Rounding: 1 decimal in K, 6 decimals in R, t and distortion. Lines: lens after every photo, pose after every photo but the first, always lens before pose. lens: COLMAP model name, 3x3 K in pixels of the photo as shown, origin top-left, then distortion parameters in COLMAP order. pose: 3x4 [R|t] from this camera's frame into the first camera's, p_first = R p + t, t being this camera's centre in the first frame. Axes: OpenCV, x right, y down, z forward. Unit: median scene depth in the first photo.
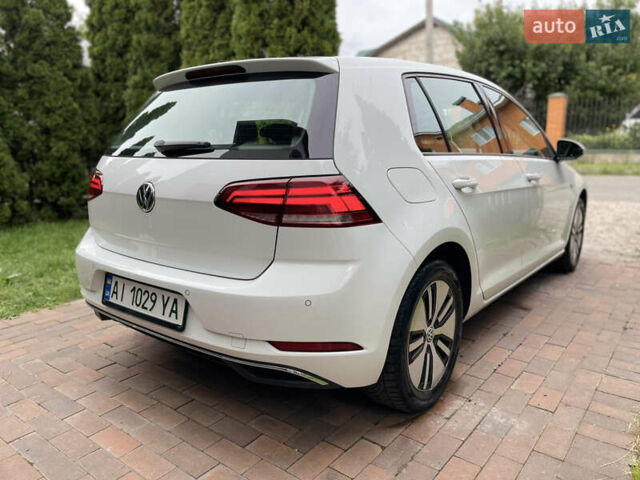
lens RADIAL K [[483.2, 0, 323.1], [0, 483.2, 243.6], [0, 0, 1]] dist [0.059473, -0.091786]
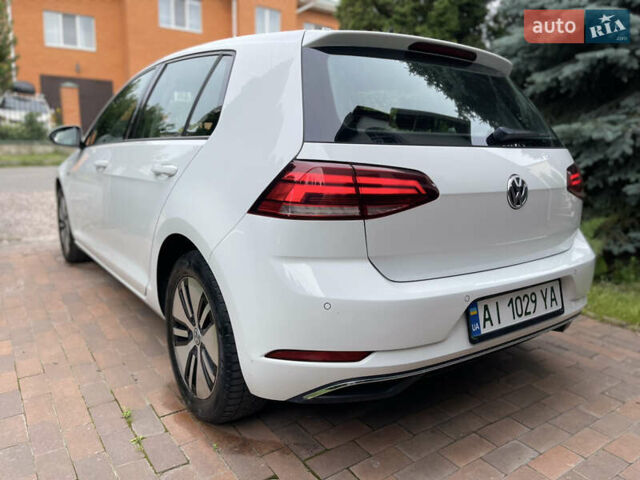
lens RADIAL K [[483.2, 0, 316.0], [0, 483.2, 234.6], [0, 0, 1]] dist [0.059473, -0.091786]
pose [[0.292623, -0.167393, 0.941462, -1.301357], [0.153279, 0.980039, 0.126610, -0.185385], [-0.943863, 0.107257, 0.312440, 1.065977]]
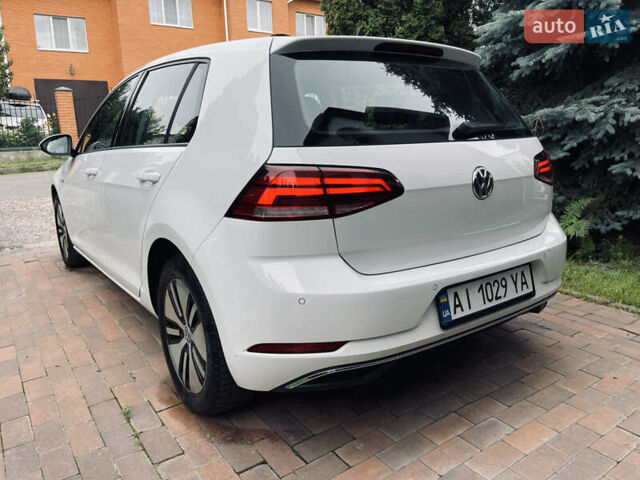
lens RADIAL K [[483.2, 0, 318.9], [0, 483.2, 236.7], [0, 0, 1]] dist [0.059473, -0.091786]
pose [[0.286943, -0.204404, 0.935886, -1.325684], [0.201360, 0.968013, 0.149683, -0.195882], [-0.936545, 0.145500, 0.318924, 1.001367]]
